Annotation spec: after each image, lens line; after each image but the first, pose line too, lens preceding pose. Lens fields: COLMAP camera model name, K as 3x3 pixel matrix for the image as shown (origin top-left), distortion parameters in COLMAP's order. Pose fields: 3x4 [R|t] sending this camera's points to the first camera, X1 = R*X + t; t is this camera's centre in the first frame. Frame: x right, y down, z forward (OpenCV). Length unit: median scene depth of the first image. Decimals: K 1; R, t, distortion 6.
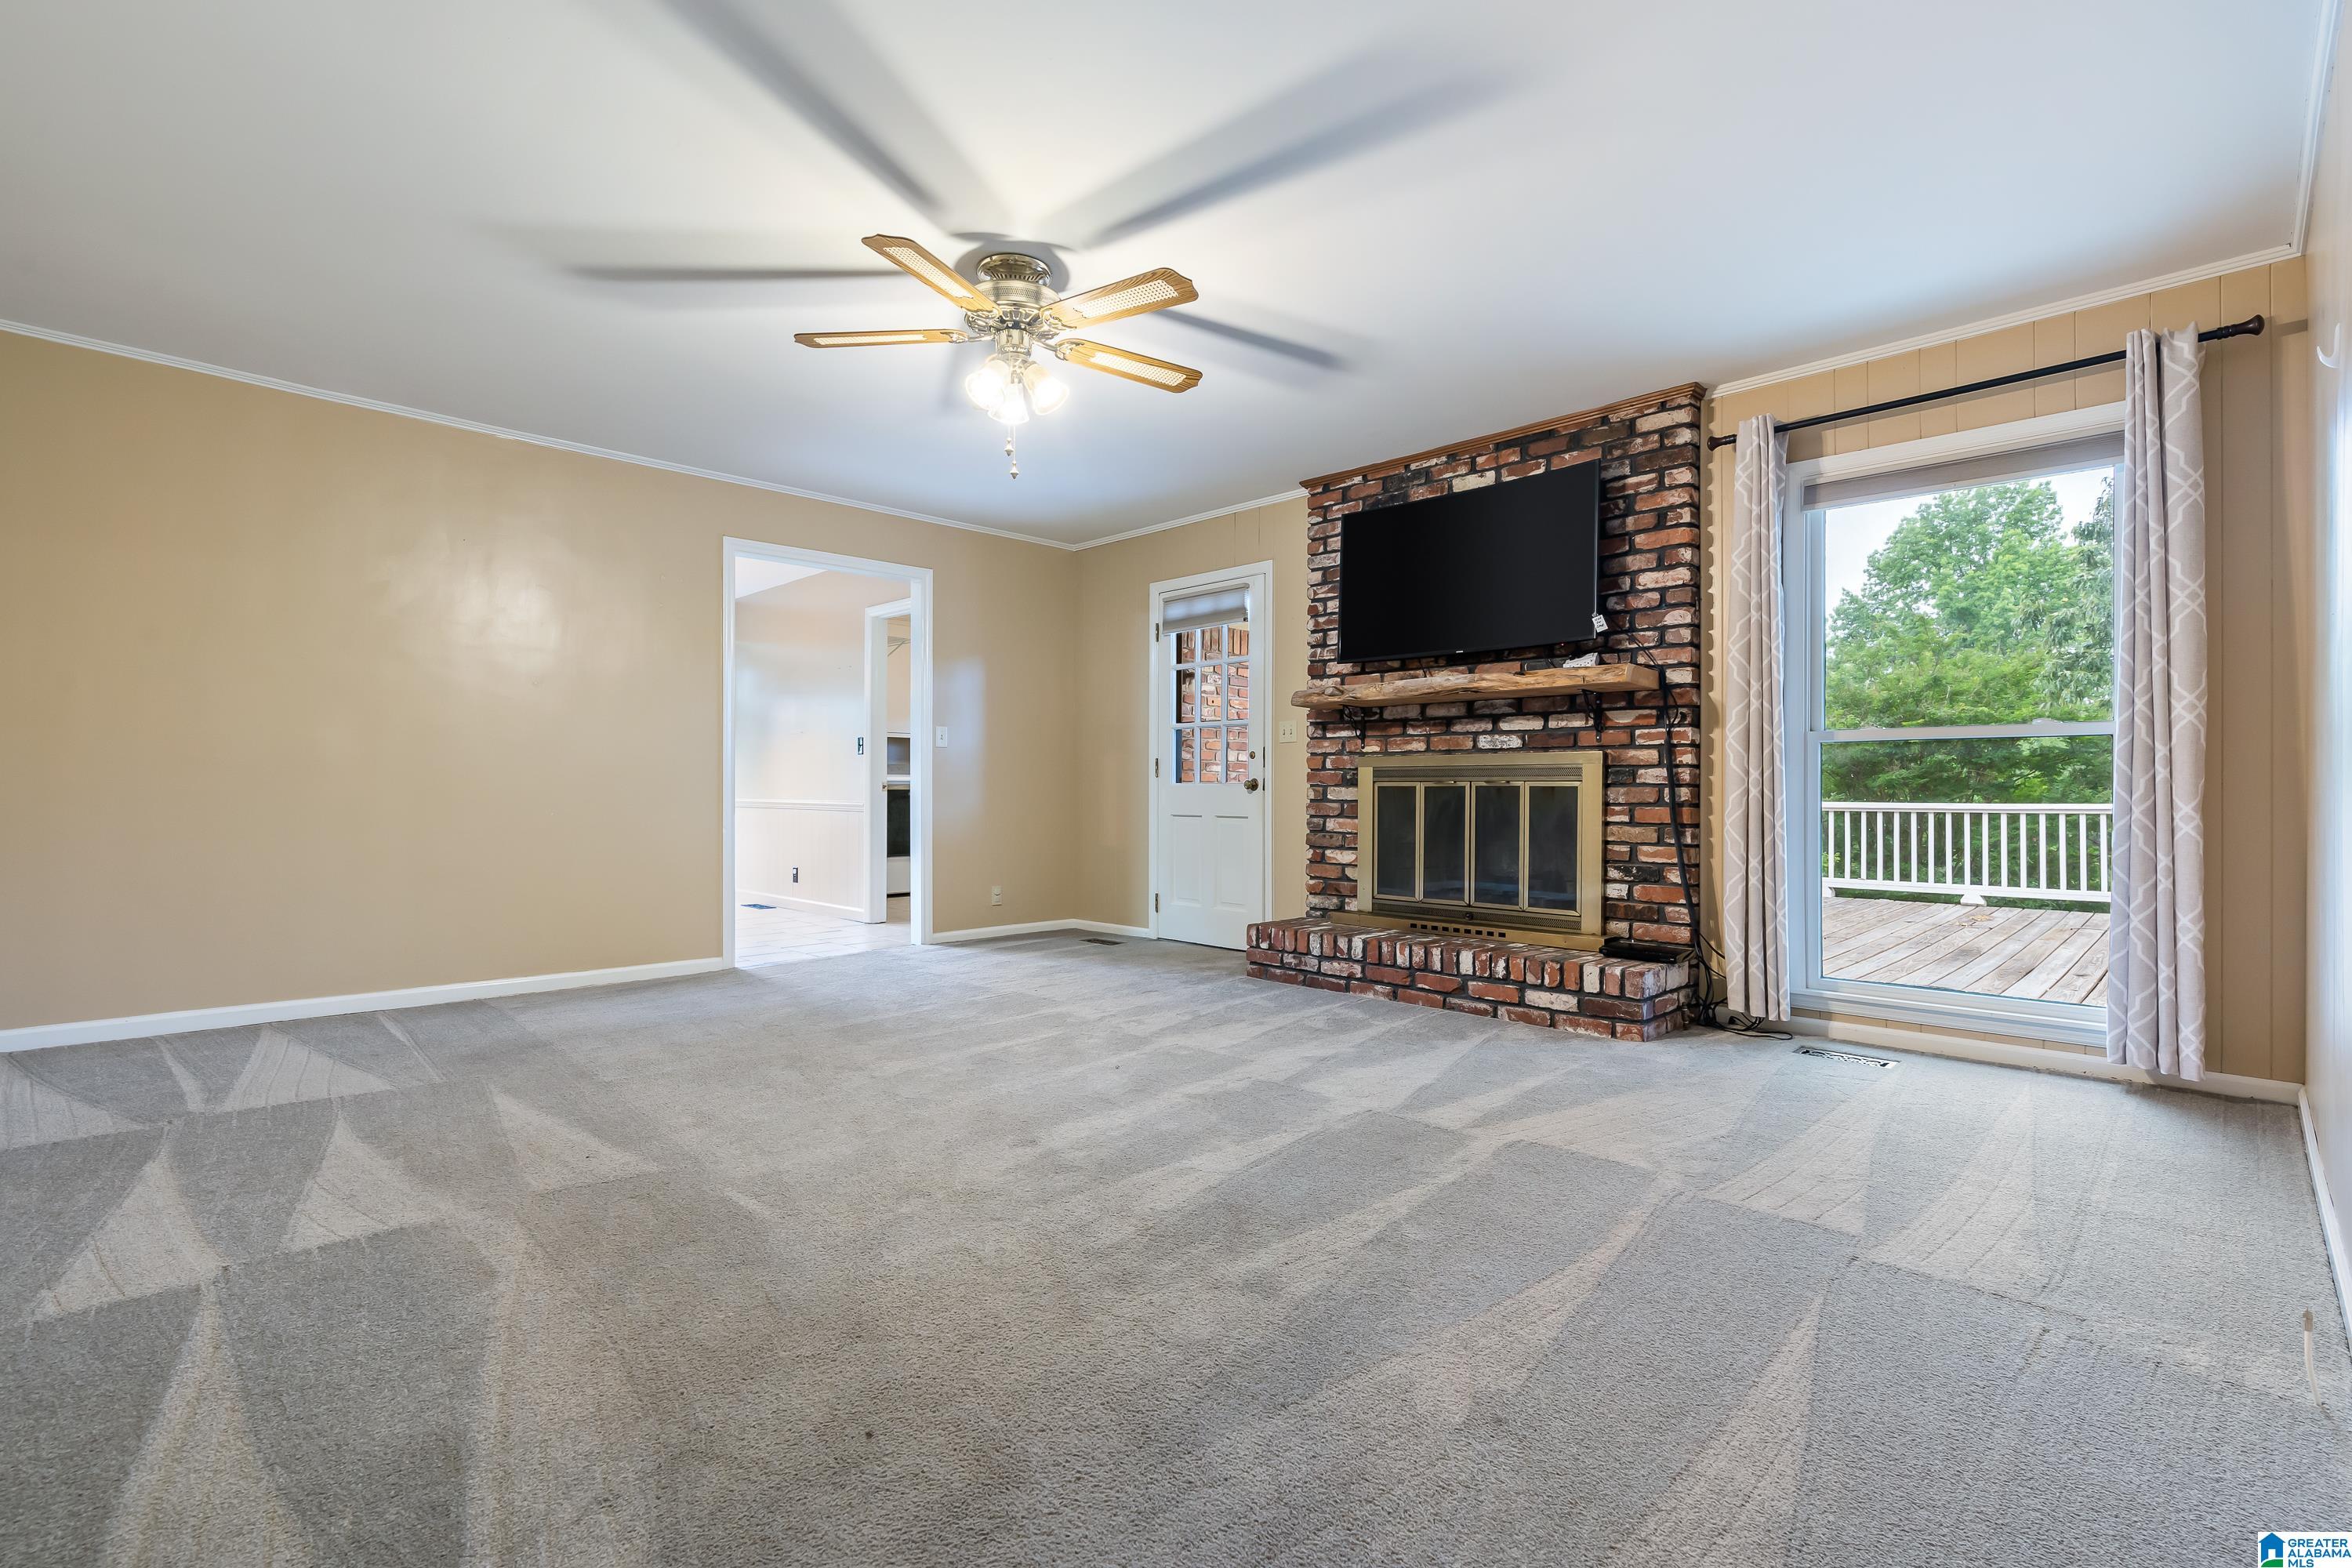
lens RADIAL K [[1070.3, 0, 1169.0], [0, 1070.3, 783.8], [0, 0, 1]] dist [-0.002529, 0.000361]
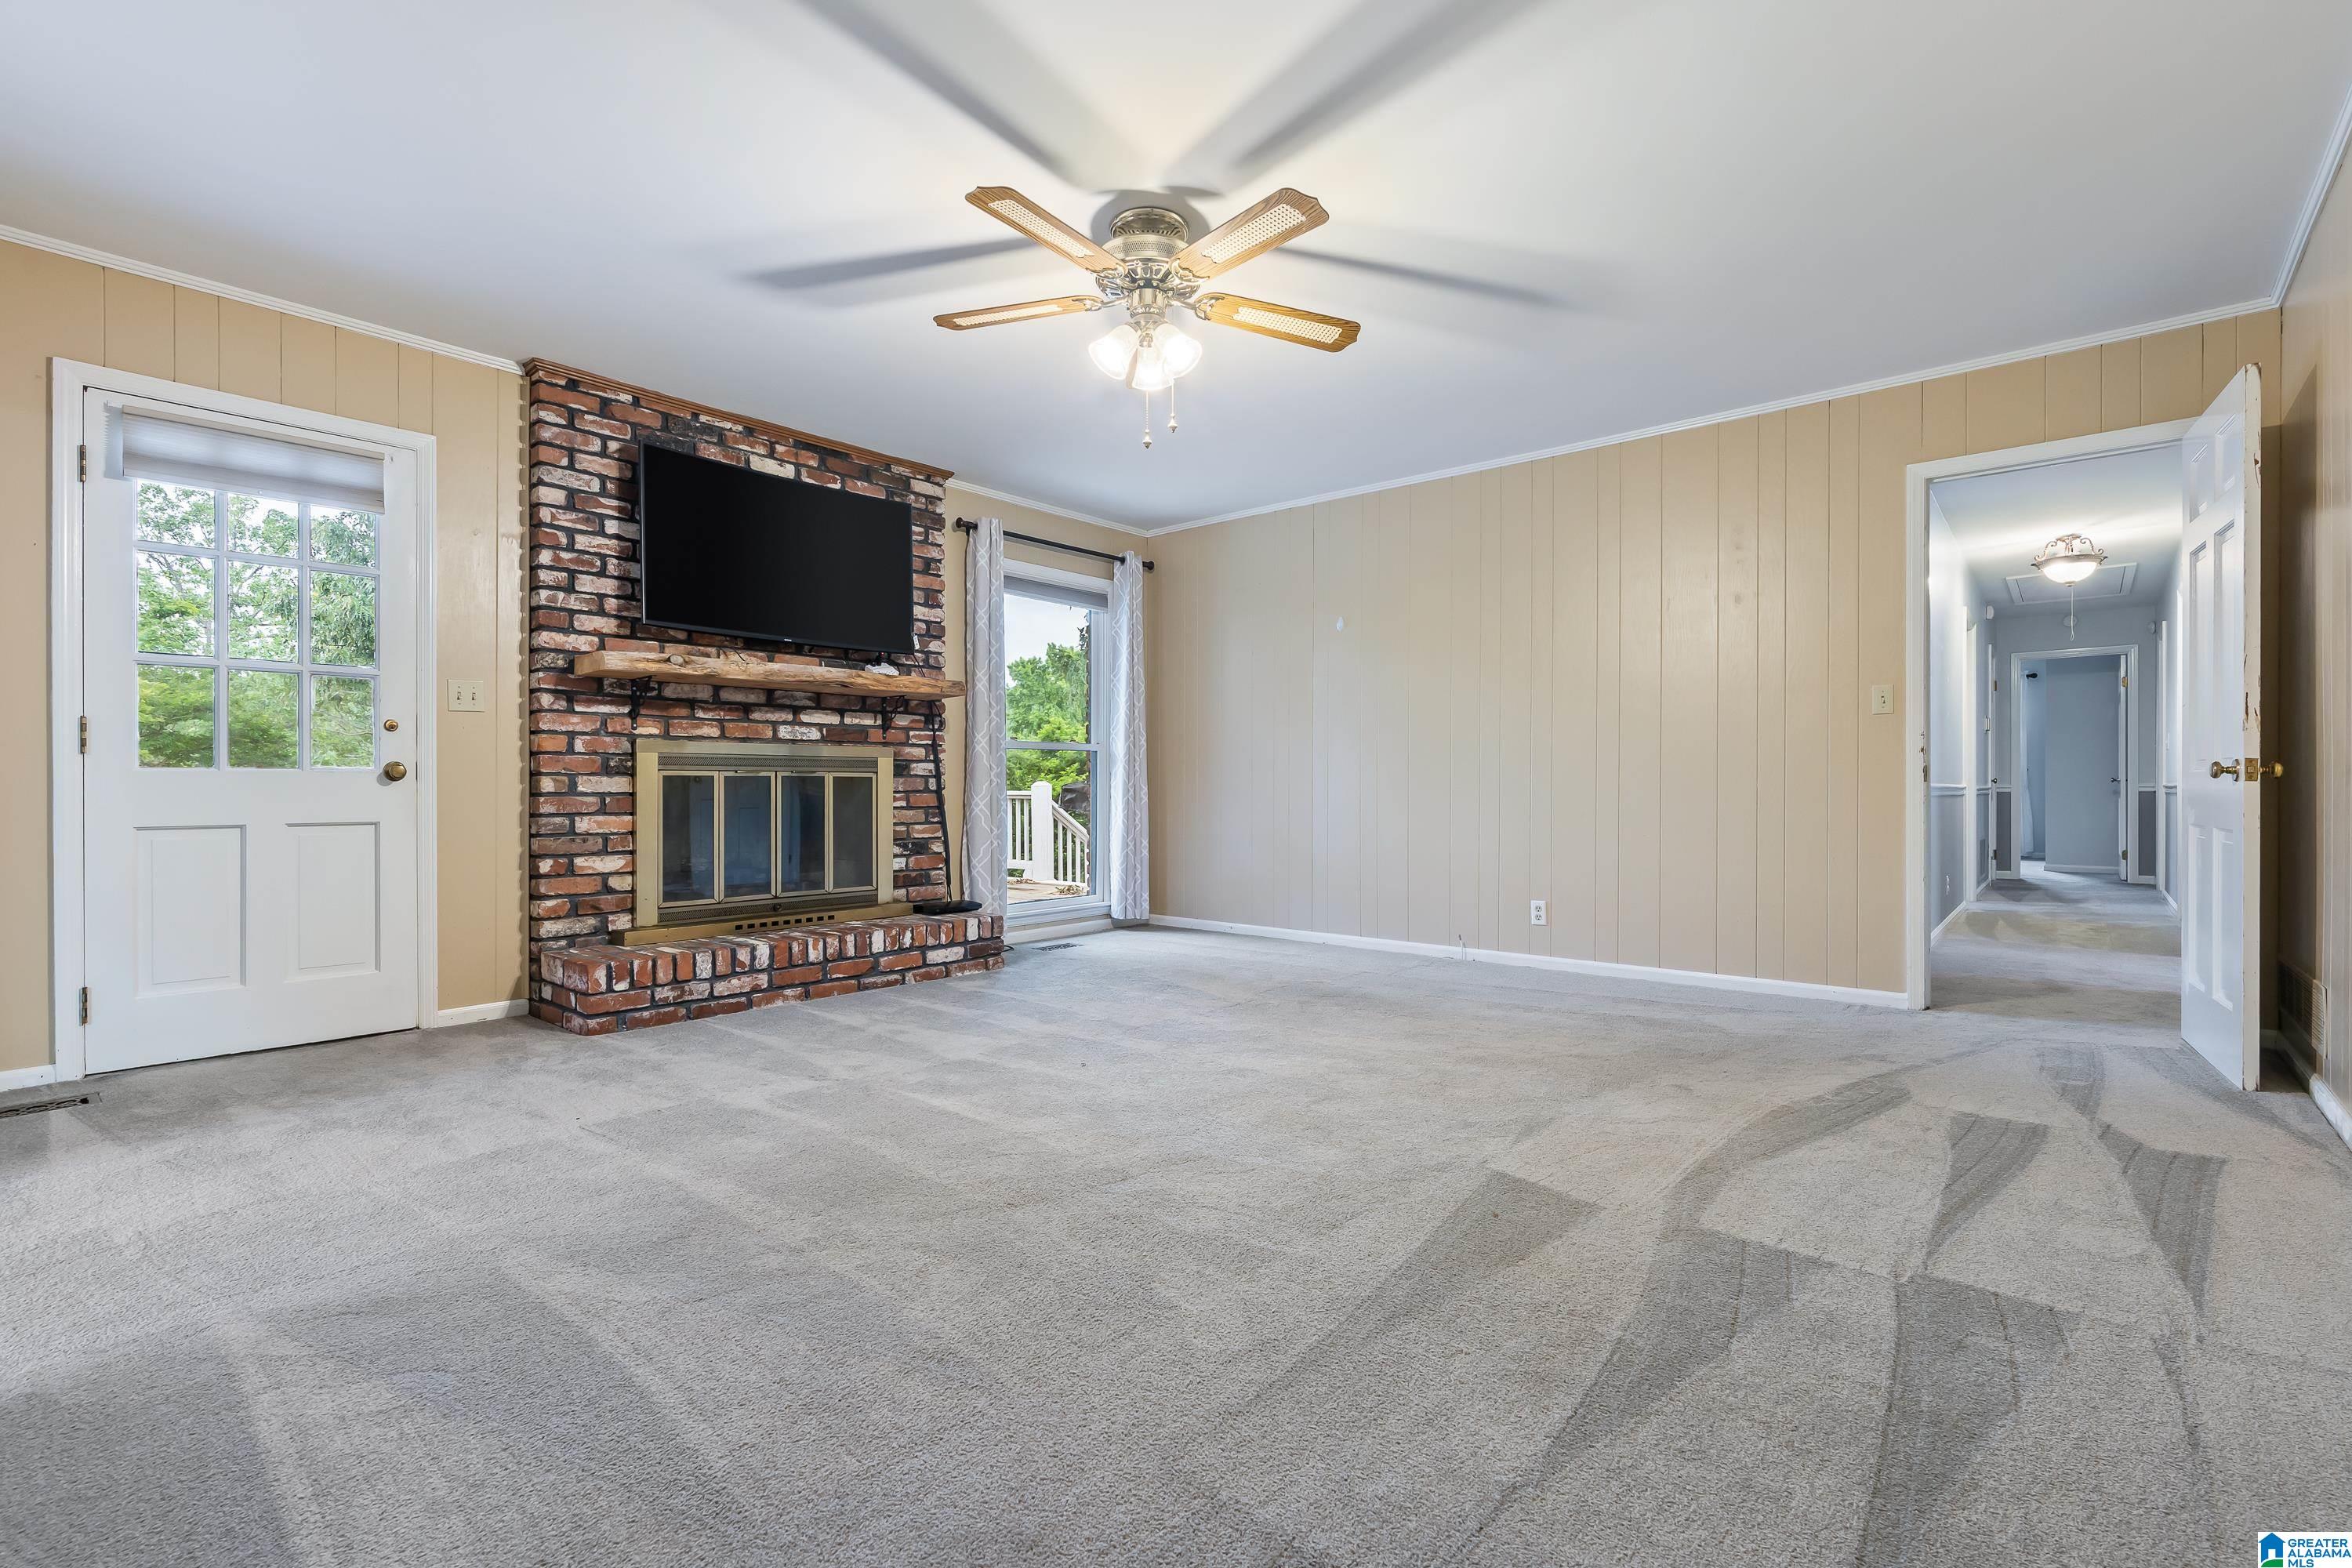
lens RADIAL K [[1070.3, 0, 1169.0], [0, 1070.3, 783.8], [0, 0, 1]] dist [-0.002529, 0.000361]
pose [[-0.071172, -0.002210, 0.997462, -0.737717], [-0.005439, 0.999984, 0.001828, 0.005535], [-0.997449, -0.005295, -0.071183, 0.717698]]
